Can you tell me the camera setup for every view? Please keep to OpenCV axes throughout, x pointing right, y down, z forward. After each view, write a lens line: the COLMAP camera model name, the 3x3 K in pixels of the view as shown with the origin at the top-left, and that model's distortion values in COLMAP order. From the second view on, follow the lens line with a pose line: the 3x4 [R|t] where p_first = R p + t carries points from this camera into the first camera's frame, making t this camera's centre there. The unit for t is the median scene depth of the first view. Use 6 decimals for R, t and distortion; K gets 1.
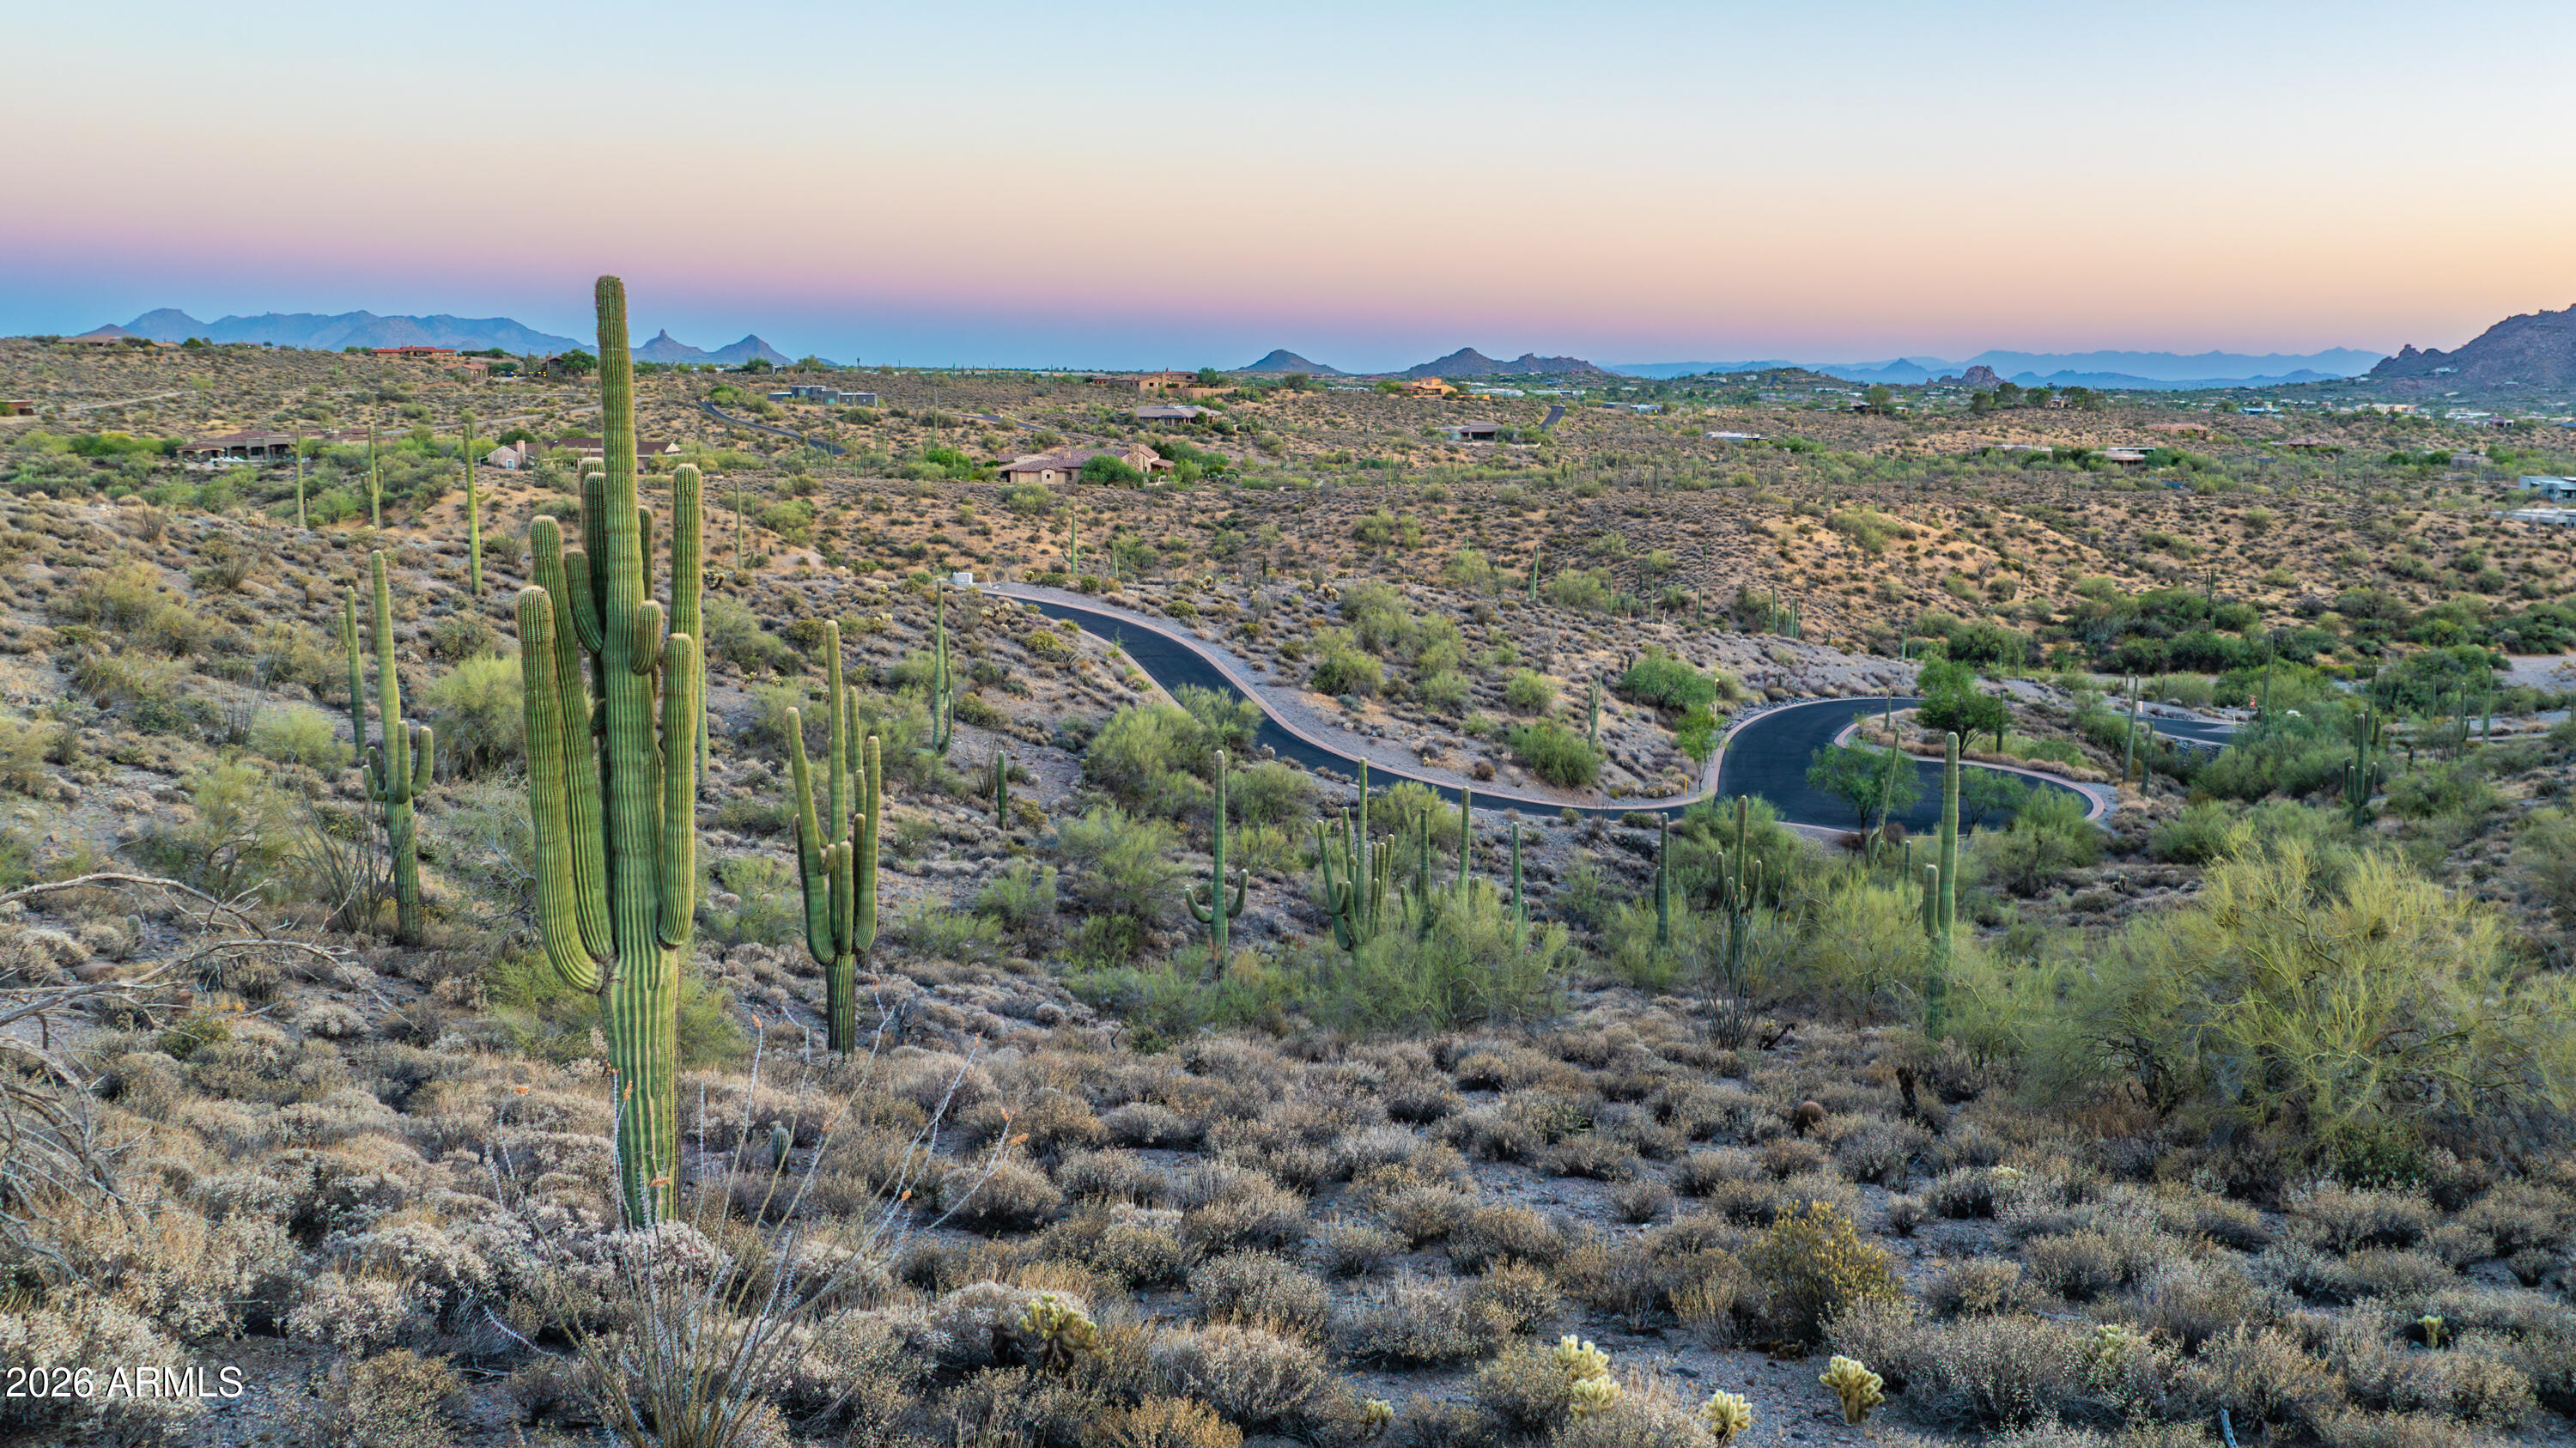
lens RADIAL K [[2002.4, 0, 1356.8], [0, 2002.4, 654.7], [0, 0, 1]] dist [-0.015687, -0.000883]
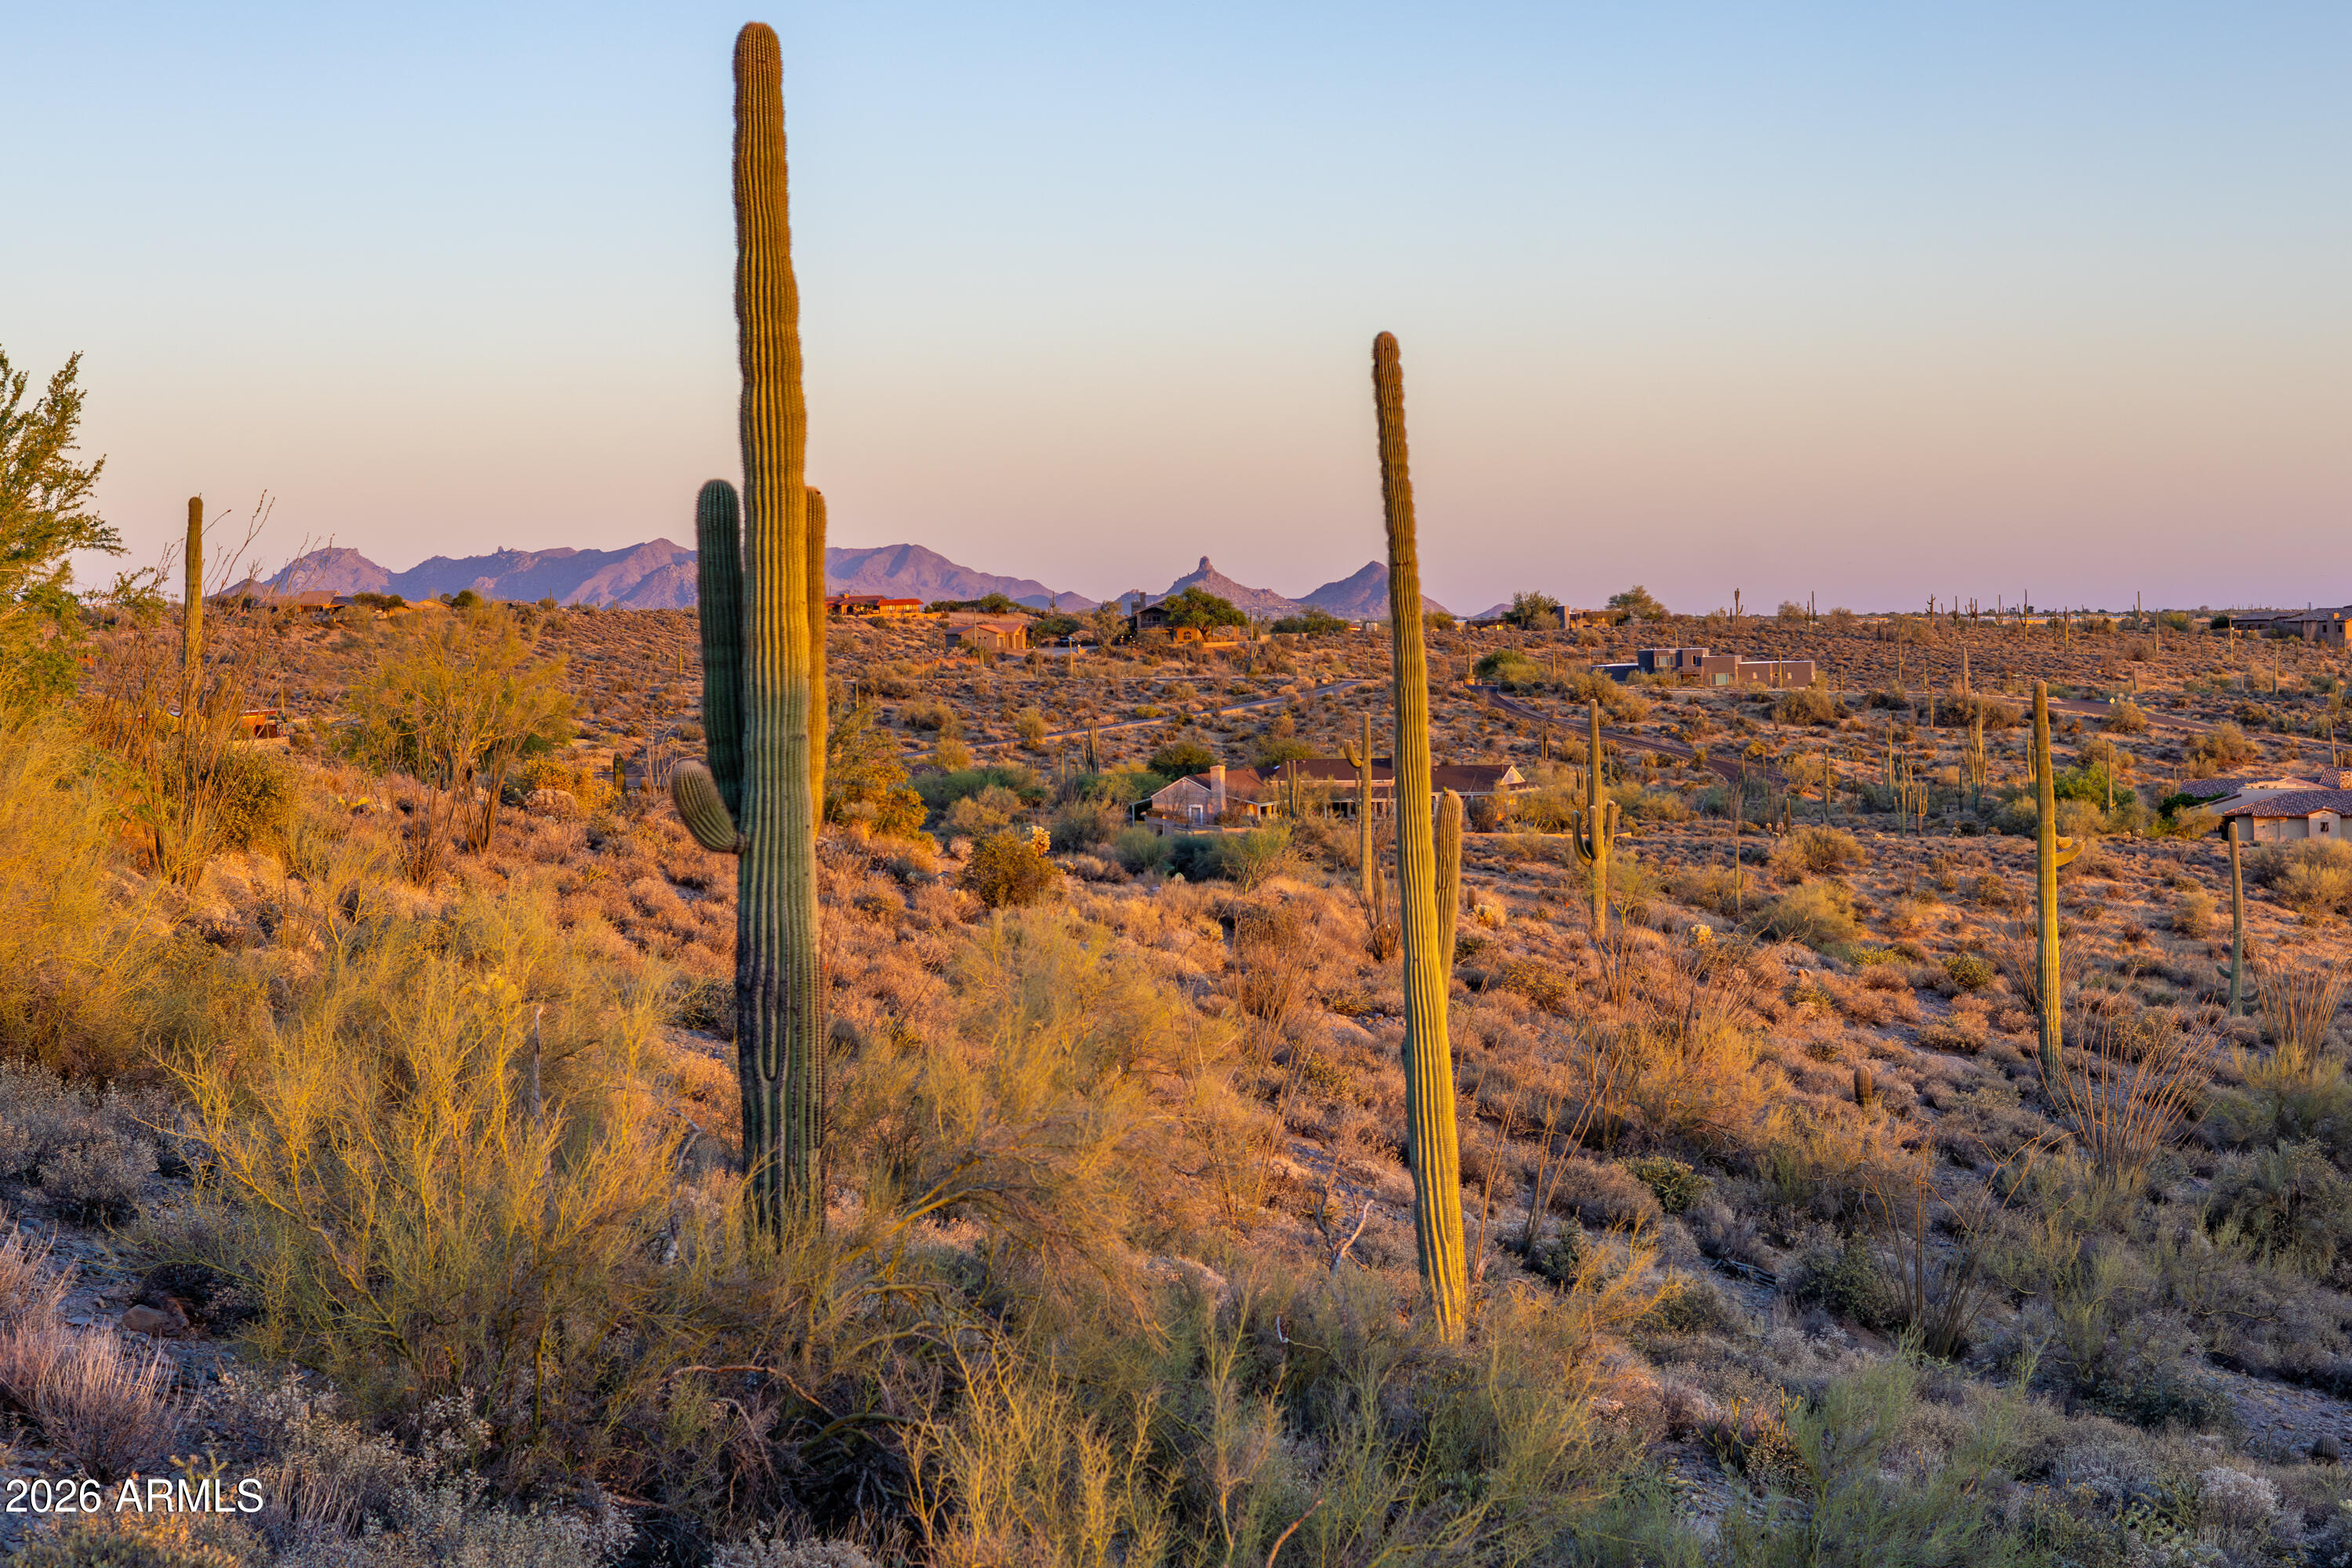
lens RADIAL K [[4221.7, 0, 1164.9], [0, 4221.7, 777.2], [0, 0, 1]] dist [0.050302, 0.000000]
pose [[0.942921, -0.016269, -0.332618, -0.080602], [-0.018243, 0.994783, -0.100371, -0.000625], [0.332516, 0.100710, 0.937705, 0.026496]]
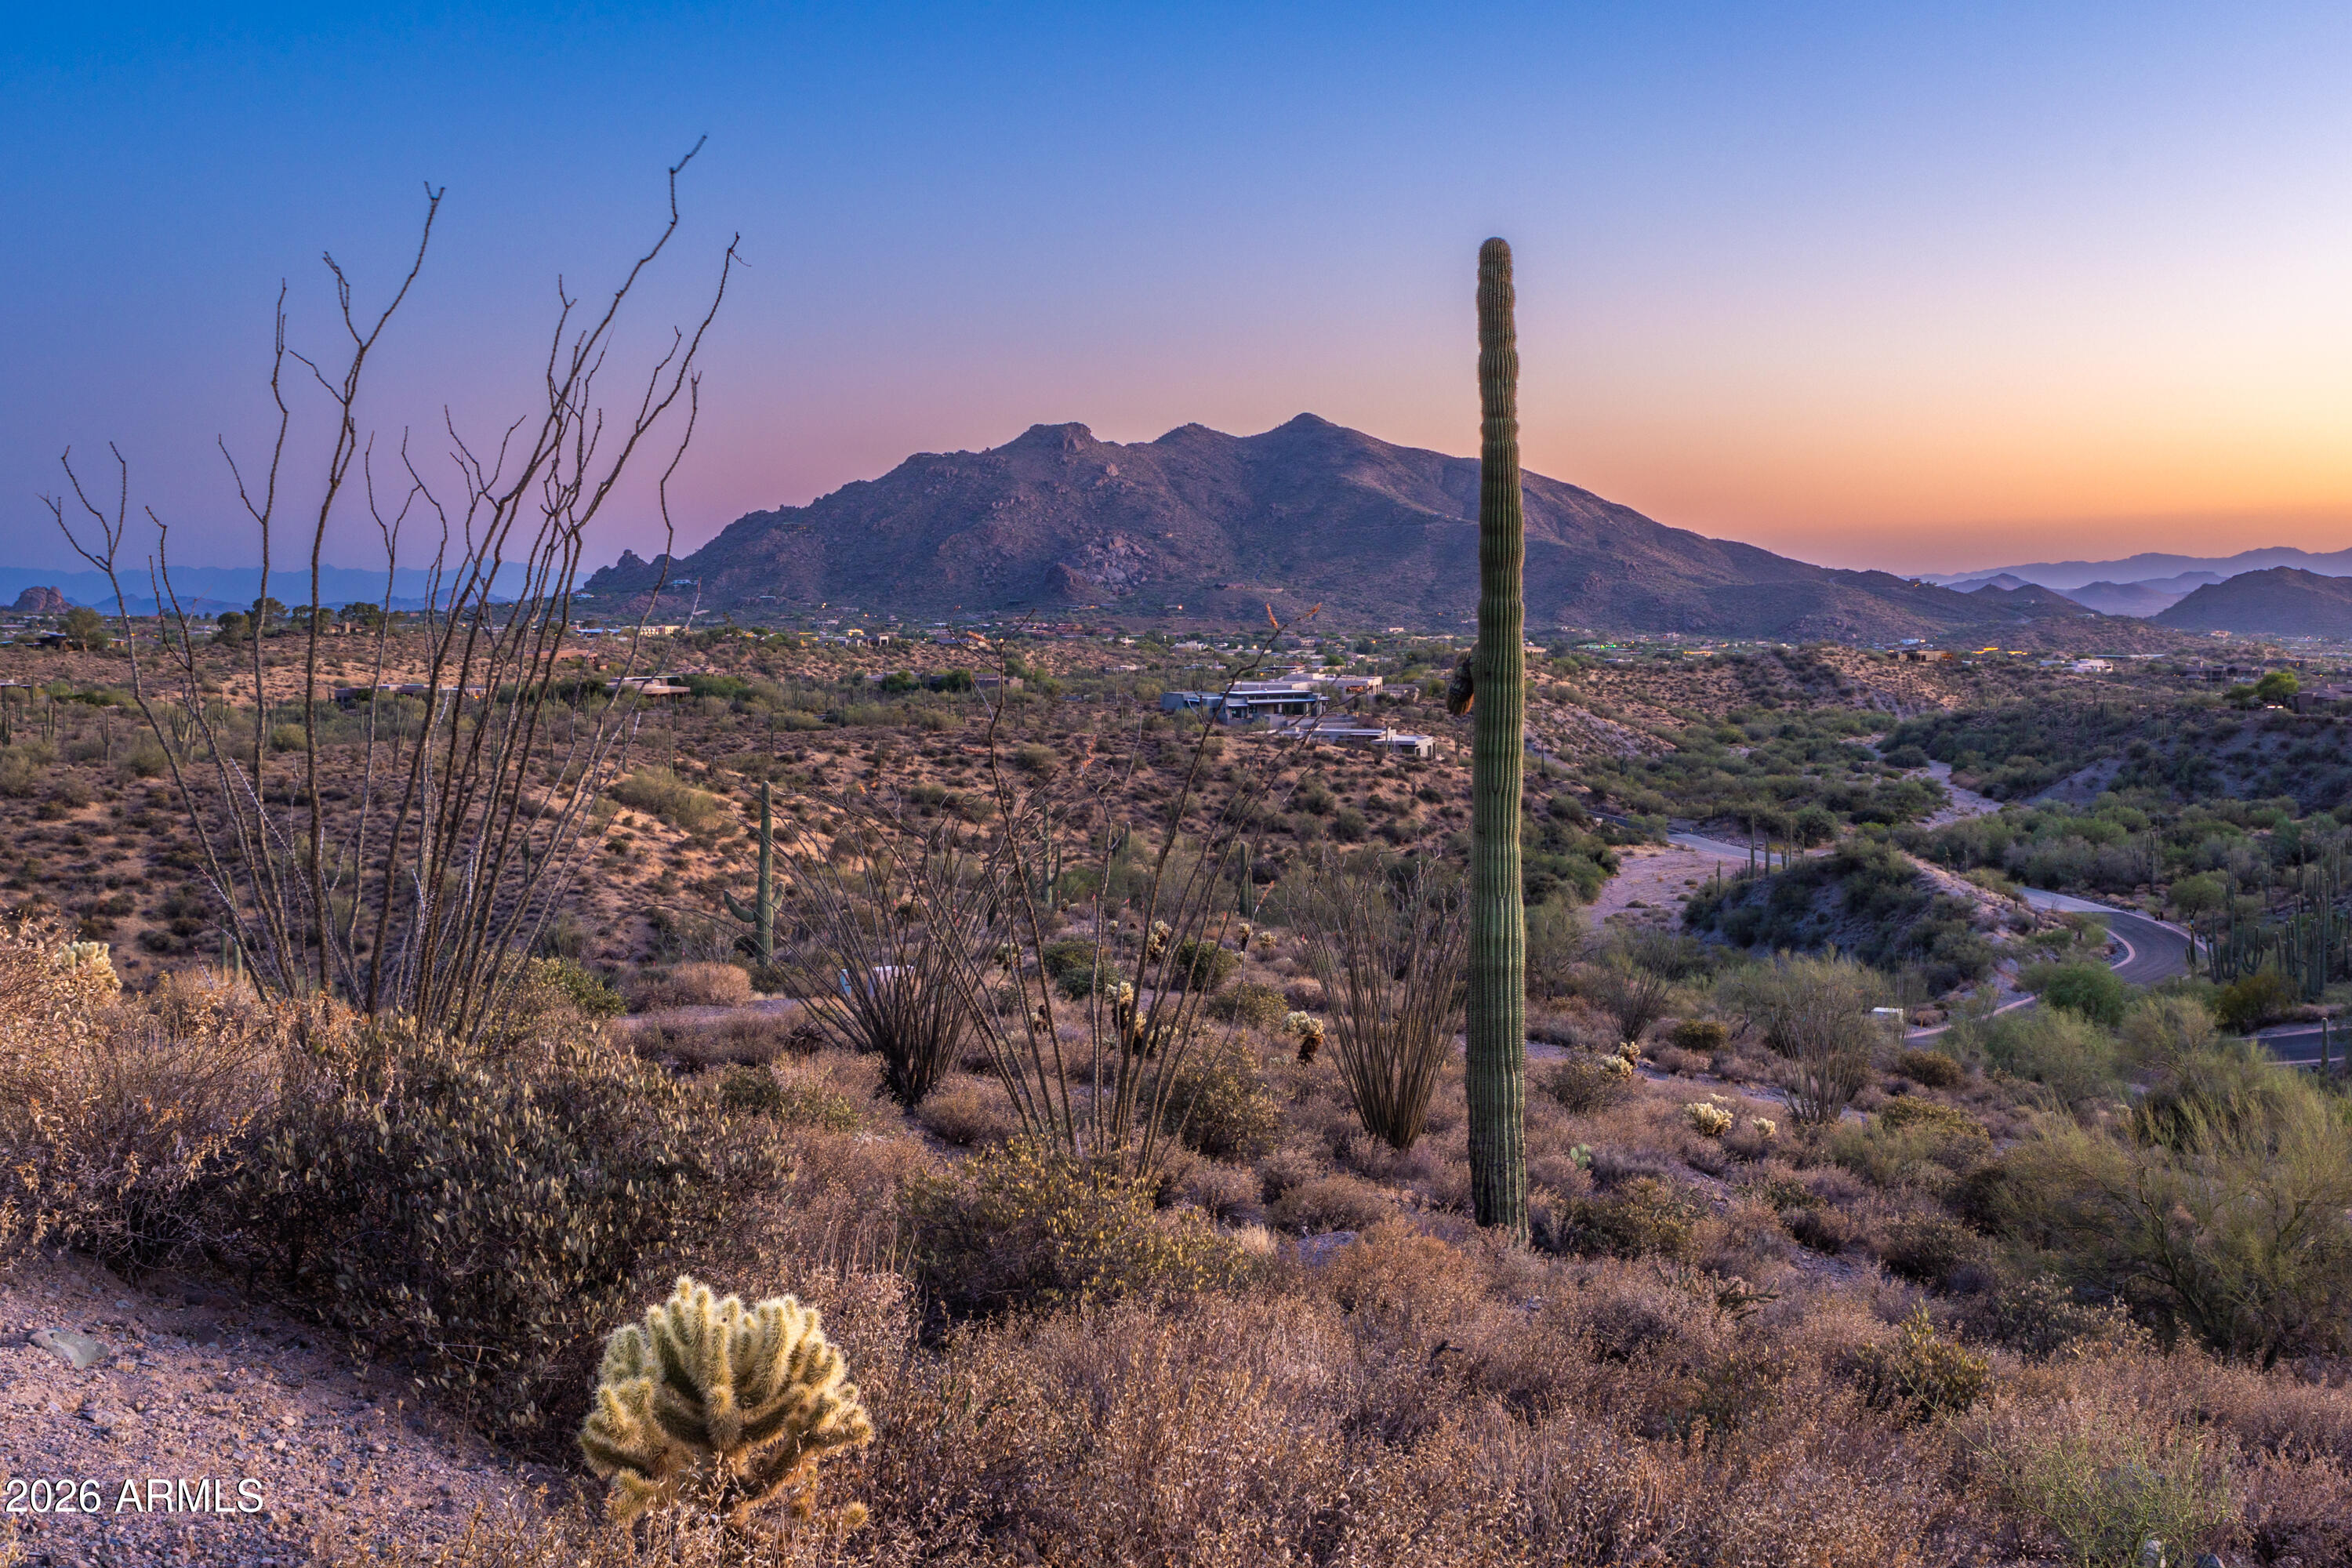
lens RADIAL K [[2887.0, 0, 1206.2], [0, 2887.0, 650.8], [0, 0, 1]] dist [0.005761, 0.000000]
pose [[0.765060, -0.025858, 0.643440, -0.154814], [0.103992, 0.991040, -0.083821, -0.016119], [-0.635507, 0.131041, 0.760894, 0.208850]]
